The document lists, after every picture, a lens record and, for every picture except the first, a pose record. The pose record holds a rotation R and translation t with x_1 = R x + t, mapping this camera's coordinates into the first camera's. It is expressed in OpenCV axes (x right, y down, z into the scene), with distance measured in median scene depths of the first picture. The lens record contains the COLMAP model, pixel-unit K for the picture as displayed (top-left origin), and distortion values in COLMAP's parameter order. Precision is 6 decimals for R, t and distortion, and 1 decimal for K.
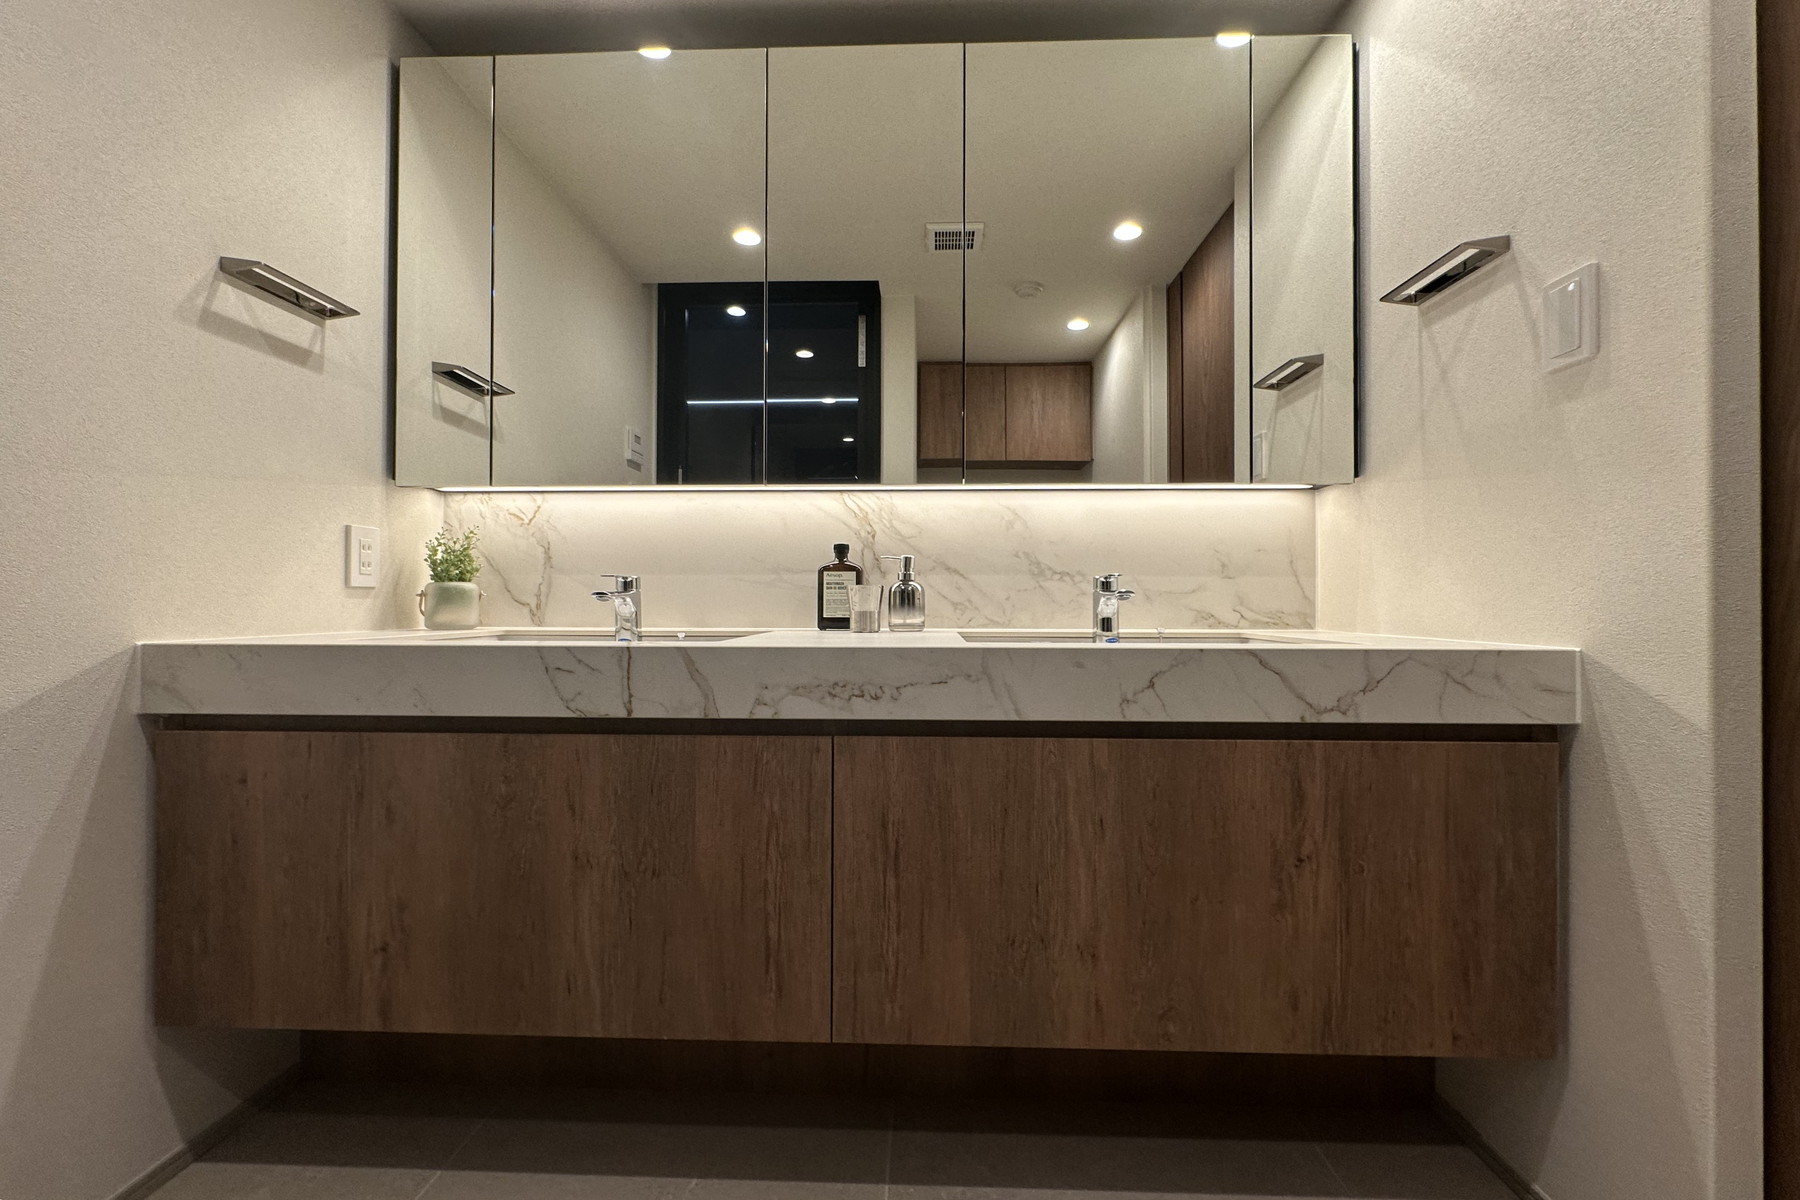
lens RADIAL K [[749.7, 0, 895.5], [0, 749.7, 602.3], [0, 0, 1]] dist [-0.004471, -0.000169]
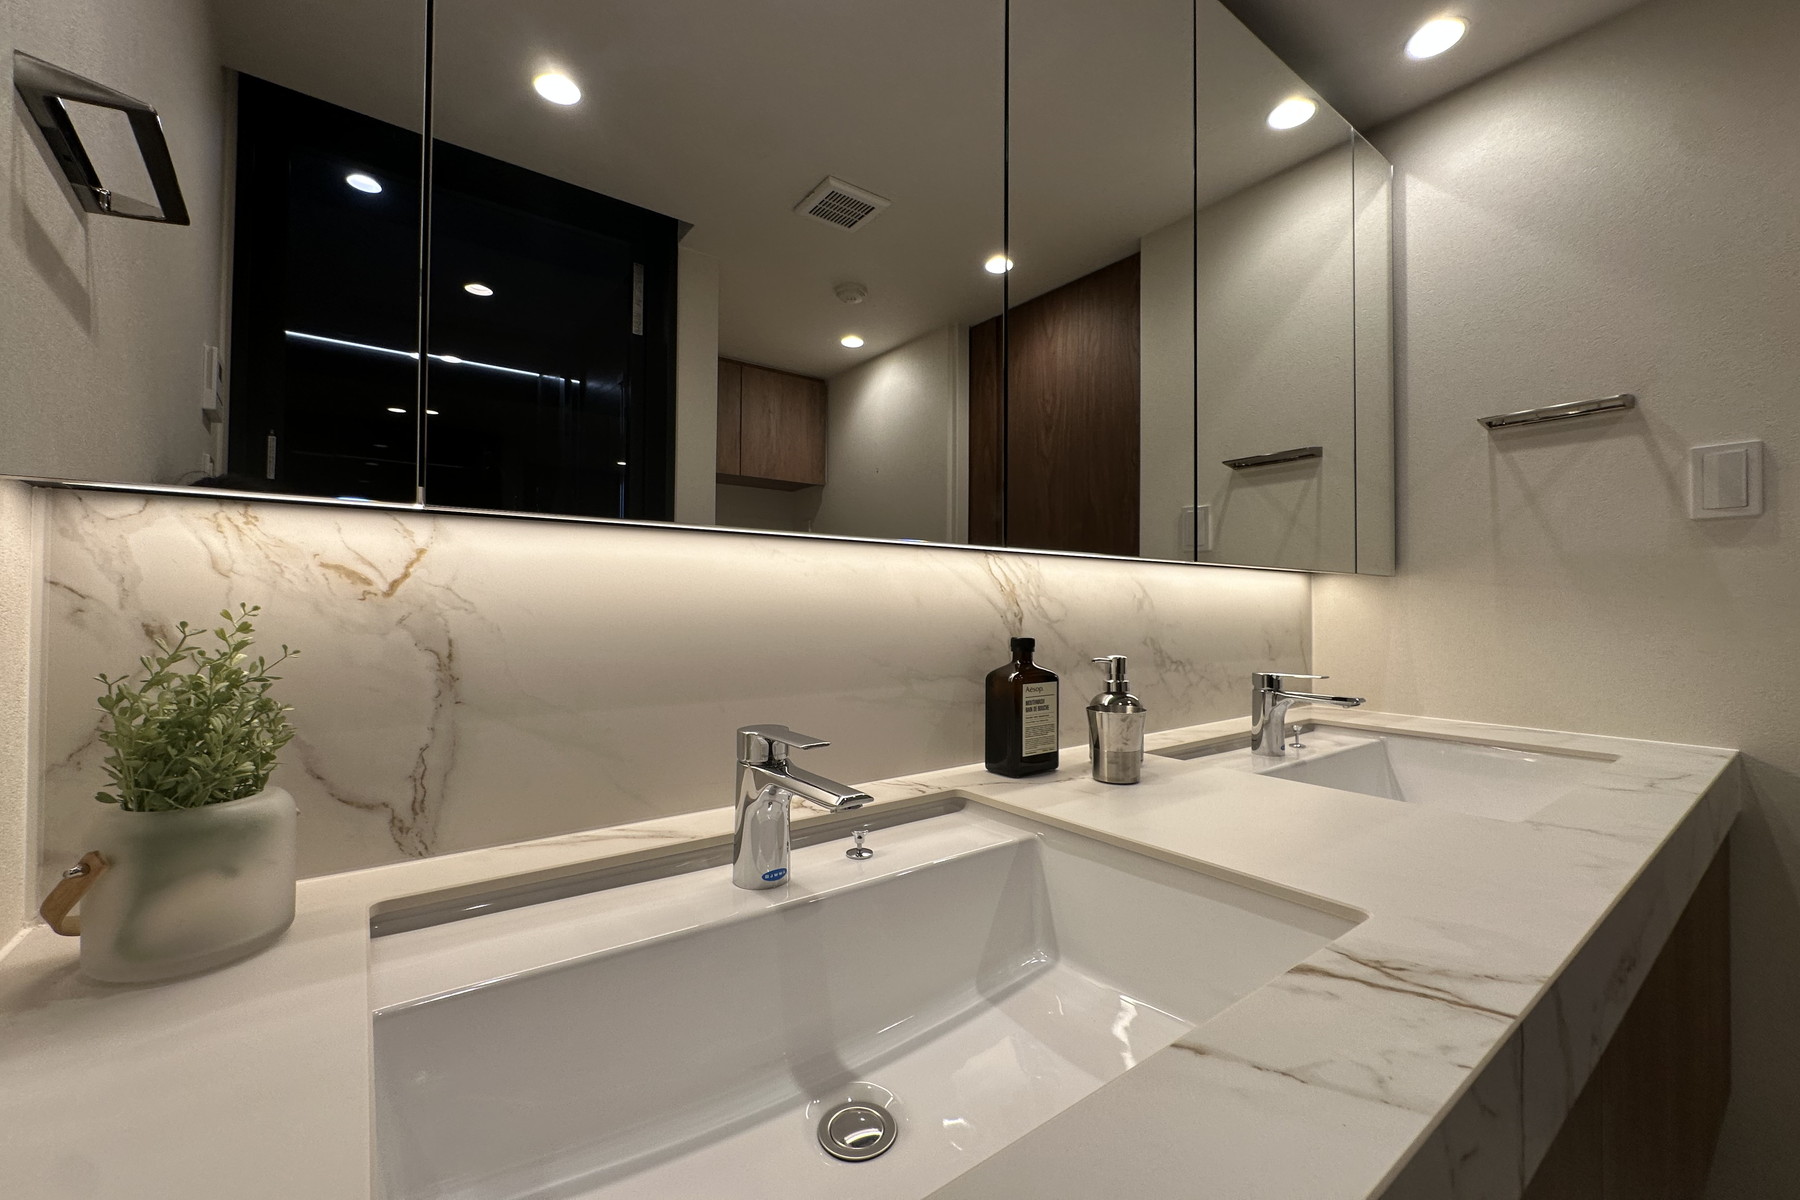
lens RADIAL K [[718.8, 0, 899.3], [0, 718.8, 597.7], [0, 0, 1]] dist [-0.007217, 0.000982]
pose [[0.779641, 0.008325, 0.626172, -0.522139], [-0.005738, 0.999965, -0.006150, -0.103423], [-0.626201, 0.001202, 0.779661, 0.558405]]
